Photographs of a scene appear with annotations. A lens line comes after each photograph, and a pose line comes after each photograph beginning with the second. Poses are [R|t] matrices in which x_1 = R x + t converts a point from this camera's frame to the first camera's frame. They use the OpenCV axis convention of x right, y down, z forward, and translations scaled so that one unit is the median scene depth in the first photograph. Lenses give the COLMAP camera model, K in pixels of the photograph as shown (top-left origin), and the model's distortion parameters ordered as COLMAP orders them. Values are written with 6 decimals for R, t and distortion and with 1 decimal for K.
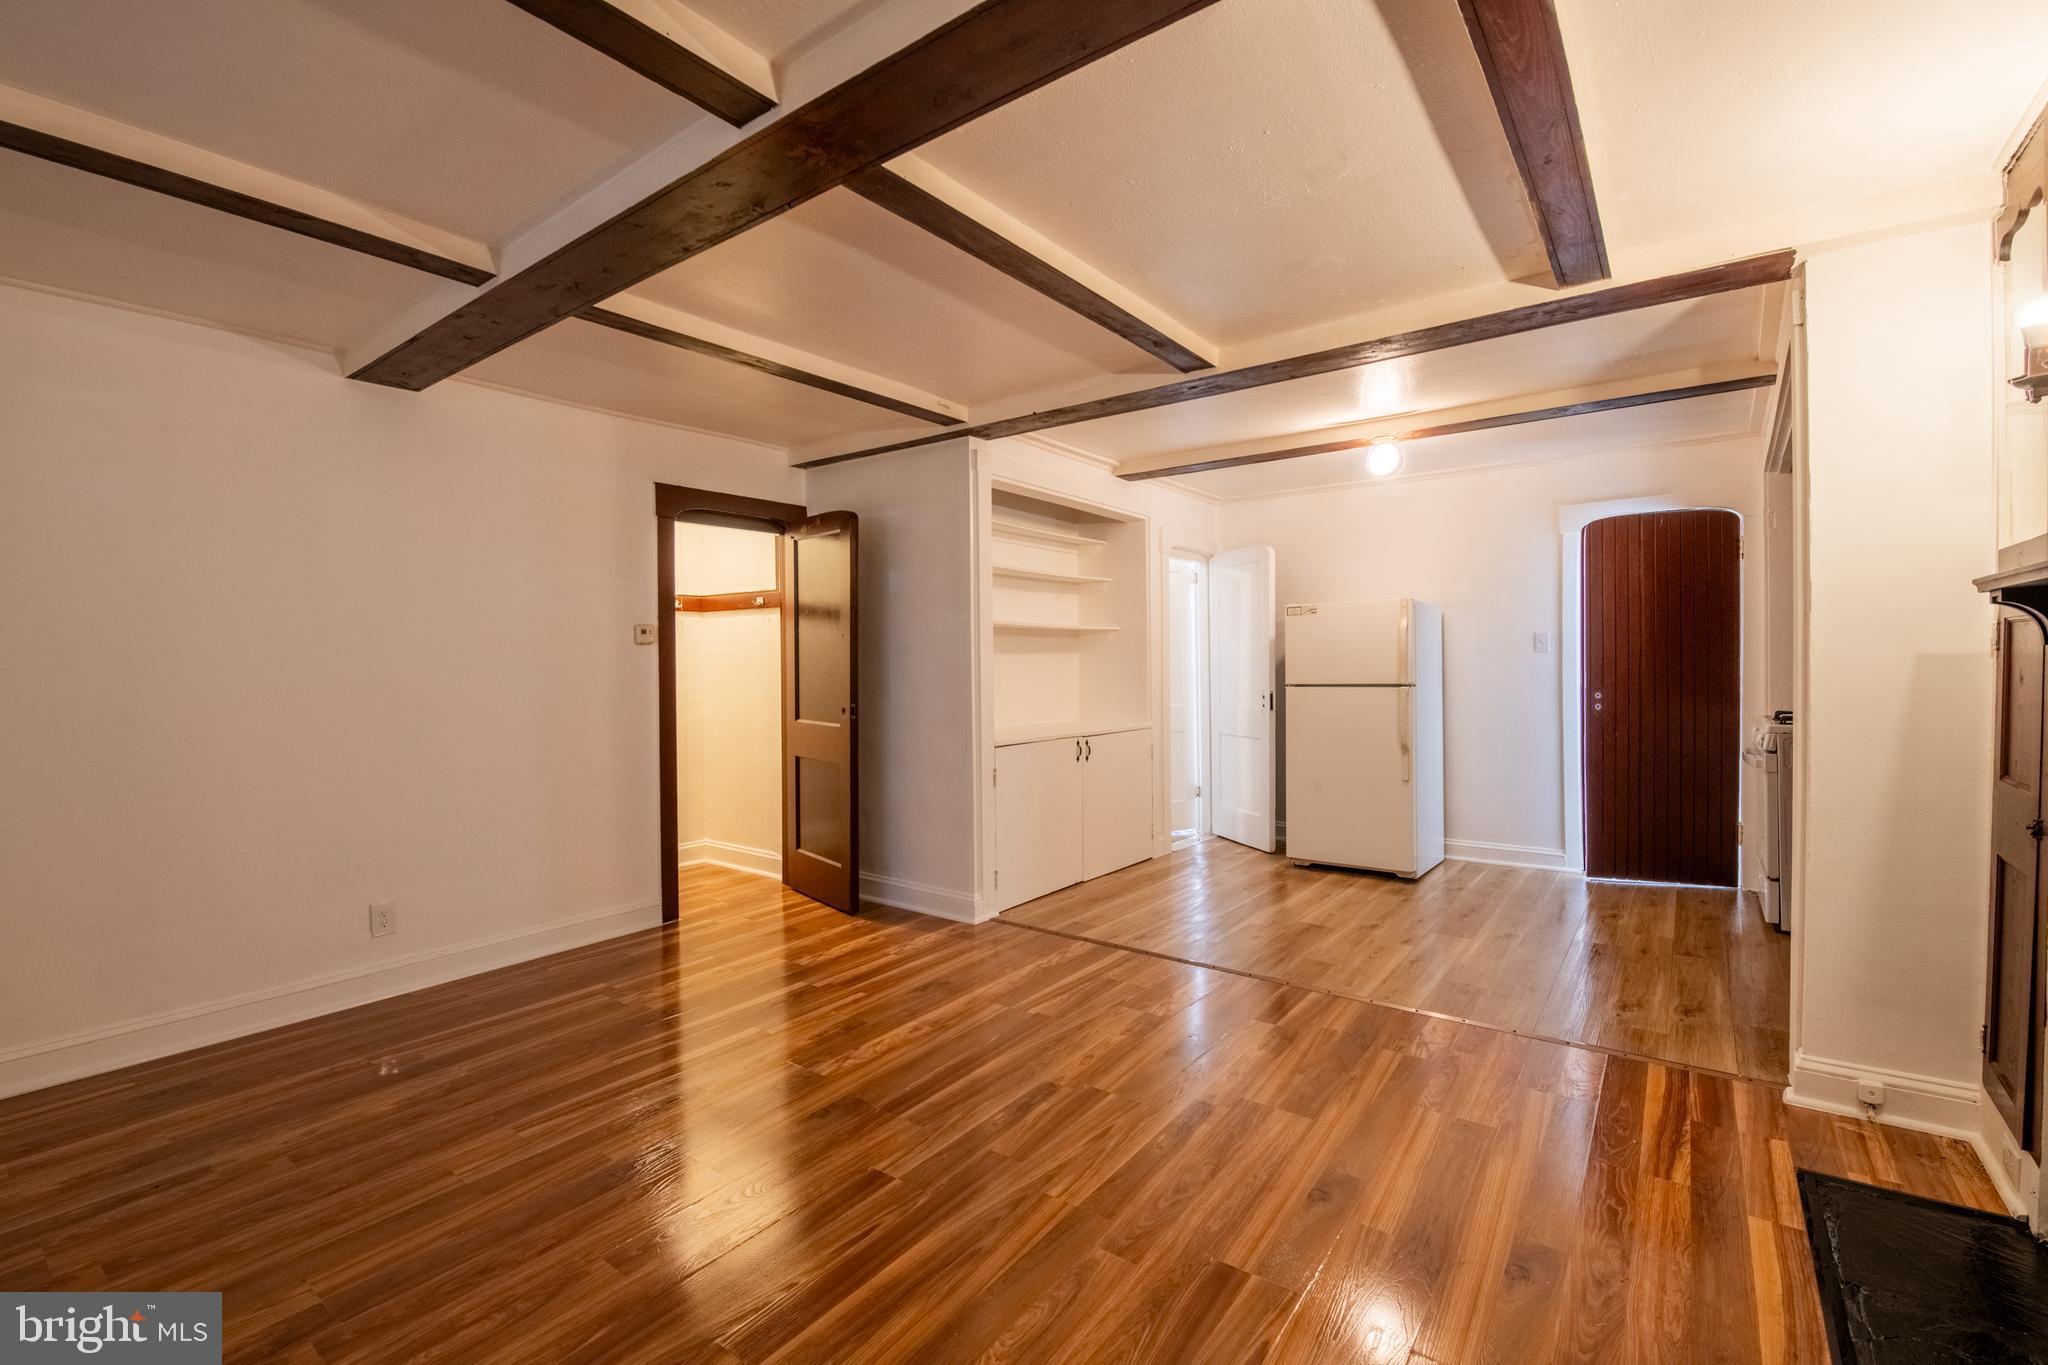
lens RADIAL K [[886.0, 0, 1022.4], [0, 886.0, 674.8], [0, 0, 1]] dist [-0.015430, -0.003499]
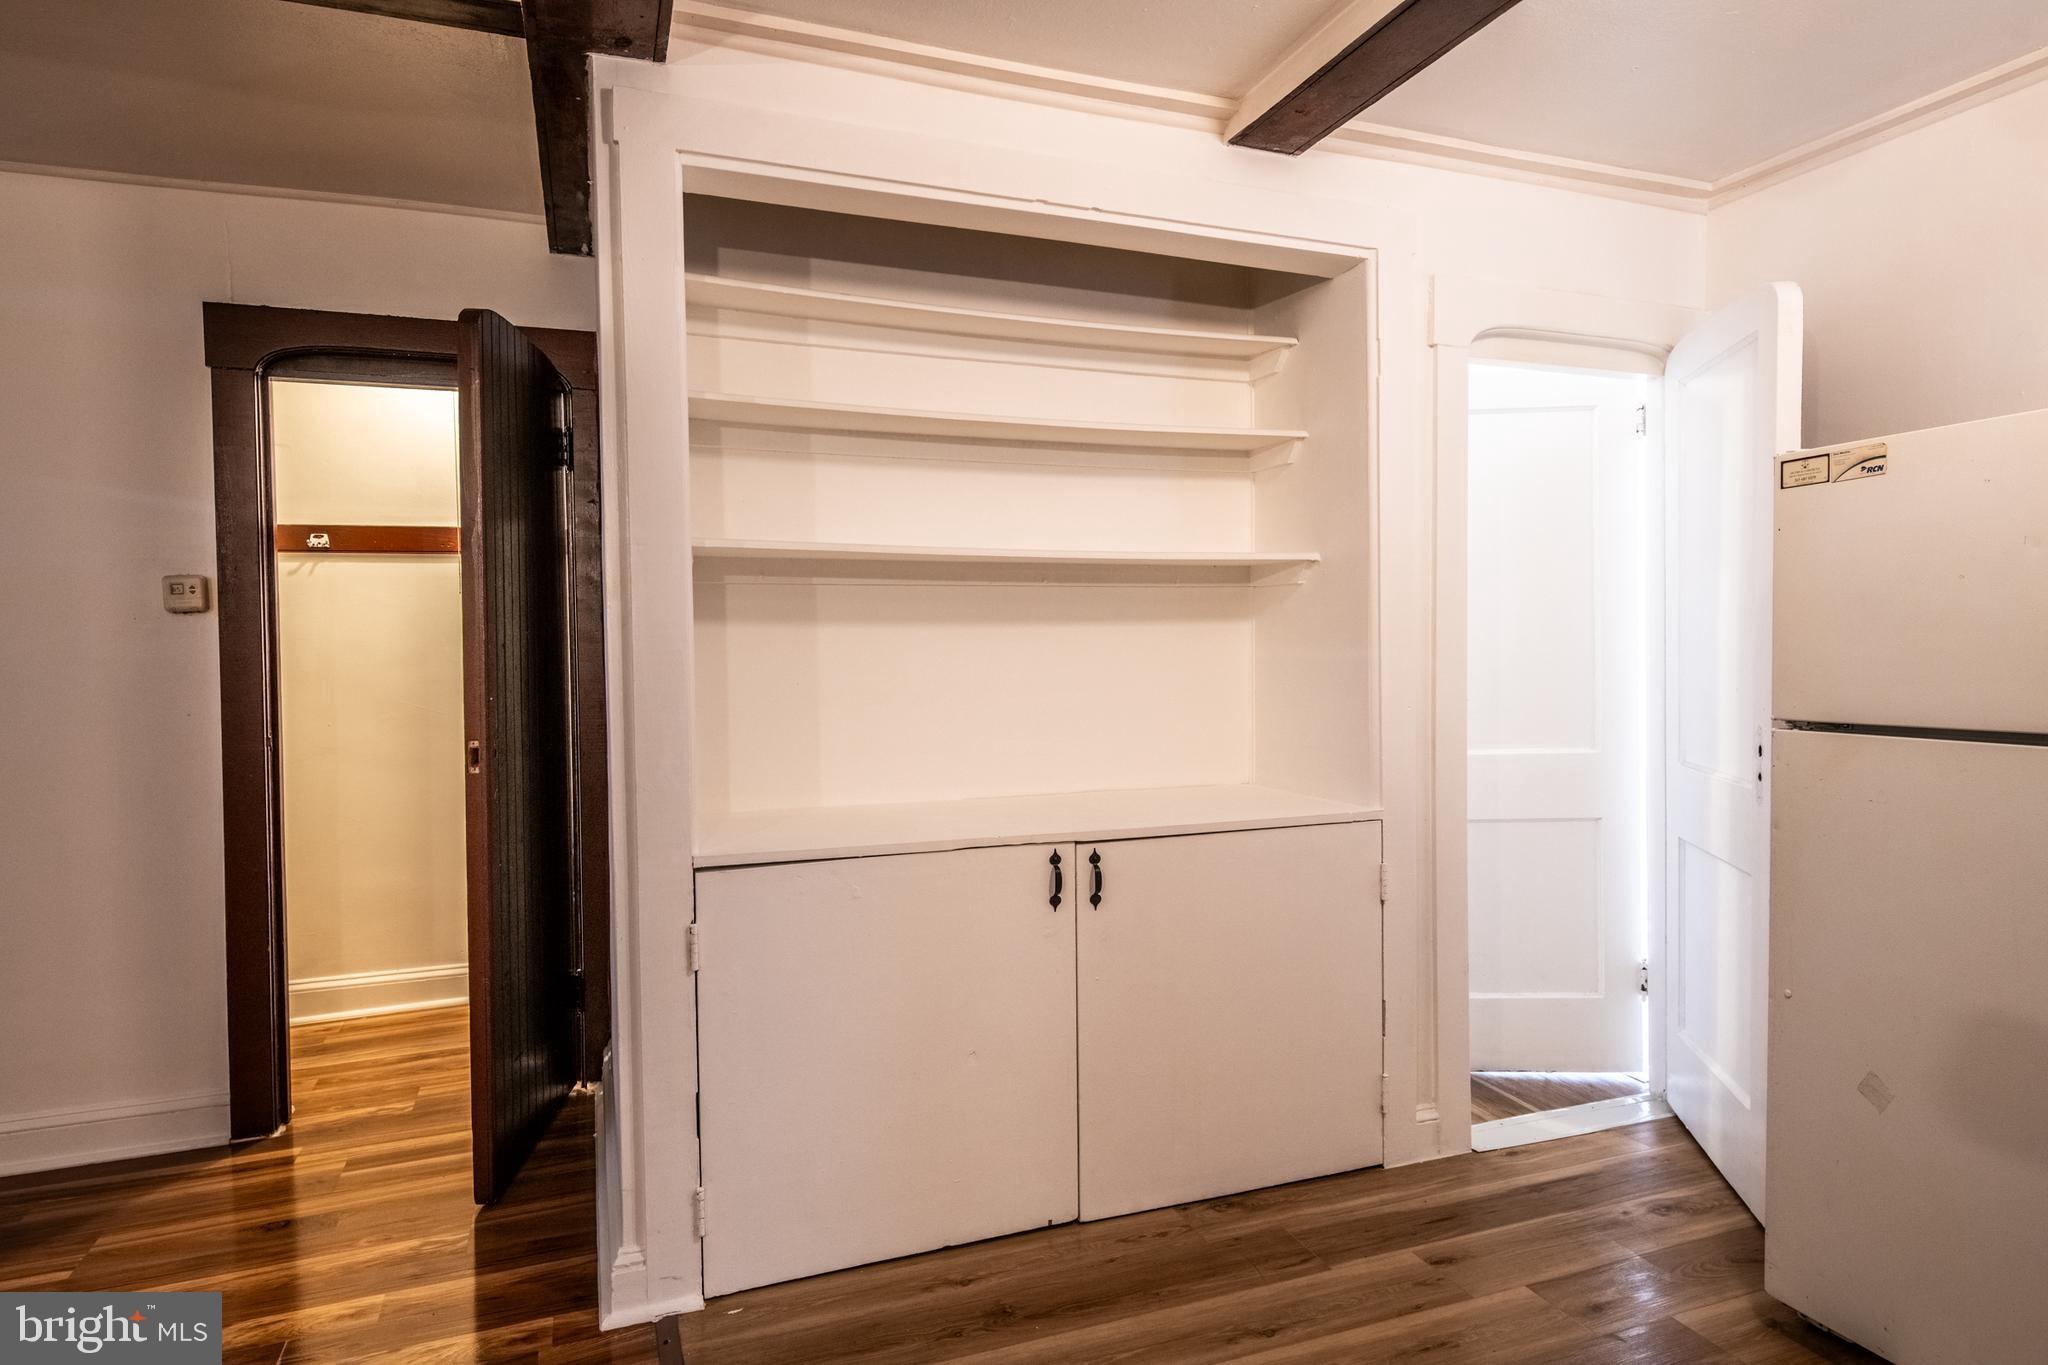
lens RADIAL K [[1169.8, 0, 1026.2], [0, 1169.8, 668.1], [0, 0, 1]] dist [0.010108, -0.000006]
pose [[0.846069, 0.015425, -0.532850, 0.351624], [-0.005118, 0.999770, 0.020816, -0.017141], [0.533048, -0.014884, 0.845954, 0.631121]]
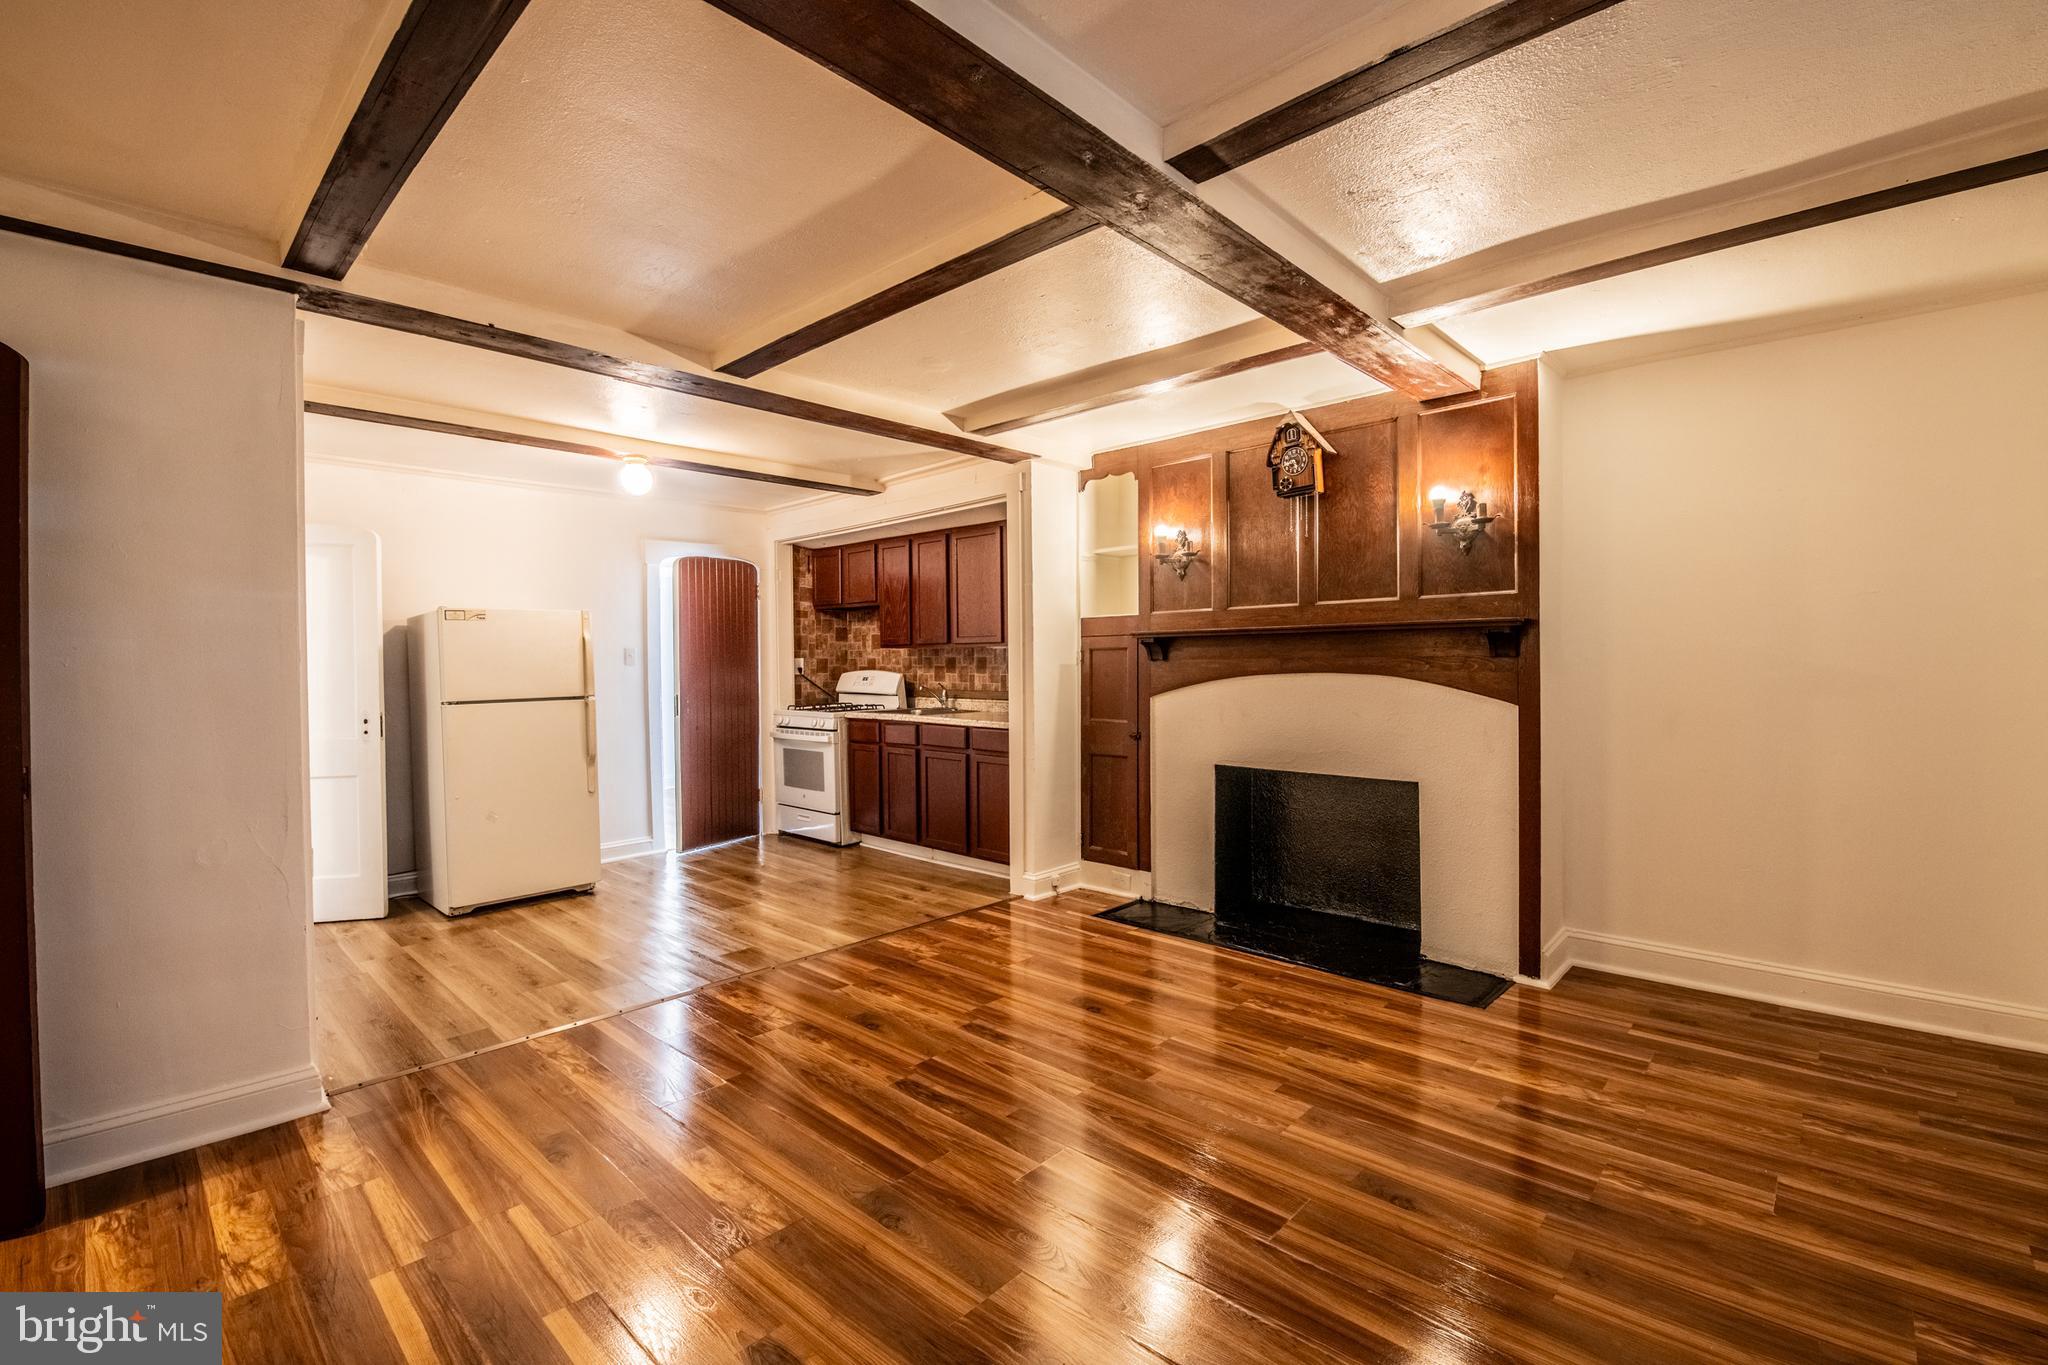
lens RADIAL K [[886.0, 0, 1036.6], [0, 886.0, 683.1], [0, 0, 1]] dist [-0.015430, -0.003499]
pose [[0.110331, -0.015883, 0.993768, -0.554541], [0.029001, 0.999498, 0.012754, -0.002147], [-0.993472, 0.027413, 0.110737, 0.419026]]
